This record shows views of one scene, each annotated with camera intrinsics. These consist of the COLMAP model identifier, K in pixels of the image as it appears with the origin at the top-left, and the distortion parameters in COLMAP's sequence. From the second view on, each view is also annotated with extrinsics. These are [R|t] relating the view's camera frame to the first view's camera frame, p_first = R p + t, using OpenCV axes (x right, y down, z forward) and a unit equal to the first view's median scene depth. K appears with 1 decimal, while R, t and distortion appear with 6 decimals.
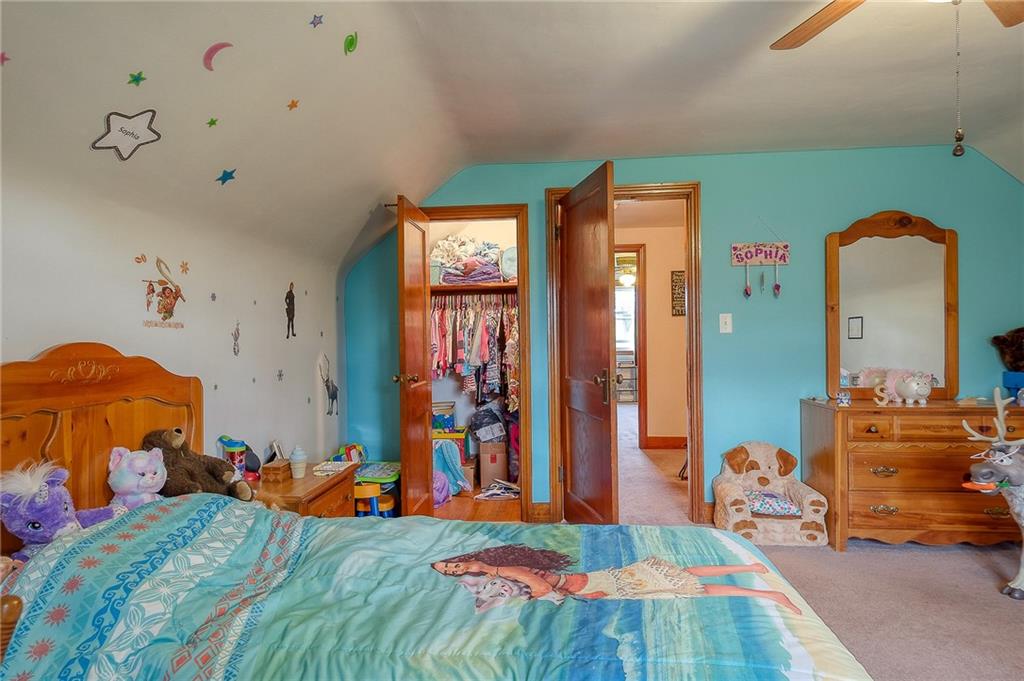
lens RADIAL K [[587.6, 0, 512.0], [0, 587.6, 340.5], [0, 0, 1]] dist [0.000406, -0.000139]
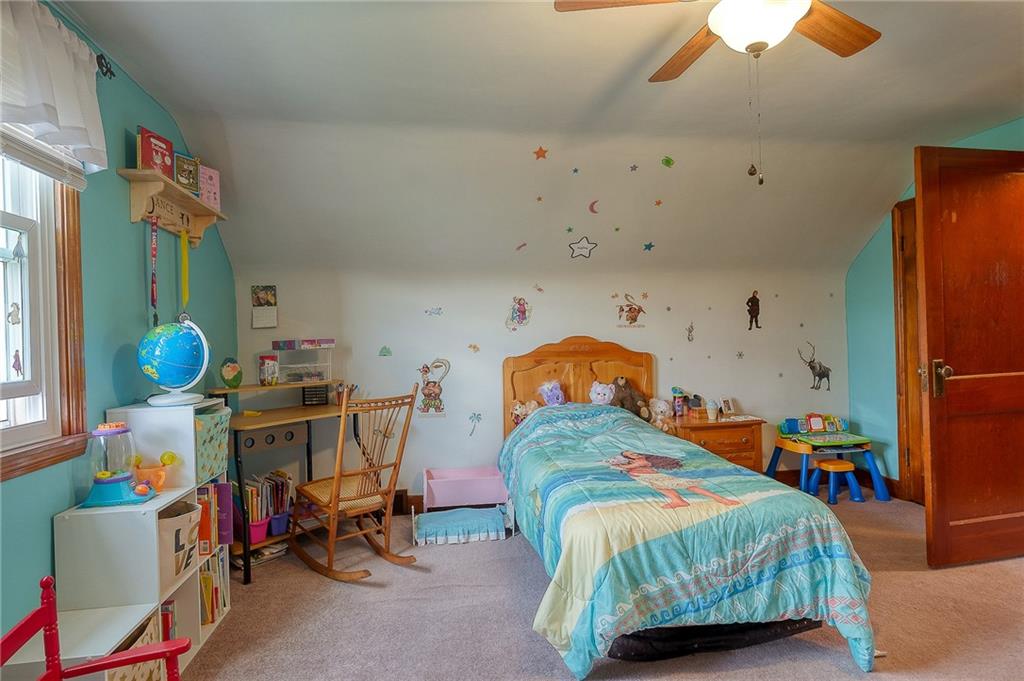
lens RADIAL K [[587.6, 0, 512.0], [0, 587.6, 340.5], [0, 0, 1]] dist [0.000406, -0.000139]
pose [[0.213594, 0.014438, -0.976816, 1.313171], [0.020128, 0.999613, 0.019176, -0.024703], [0.976715, -0.023757, 0.213221, 0.168645]]
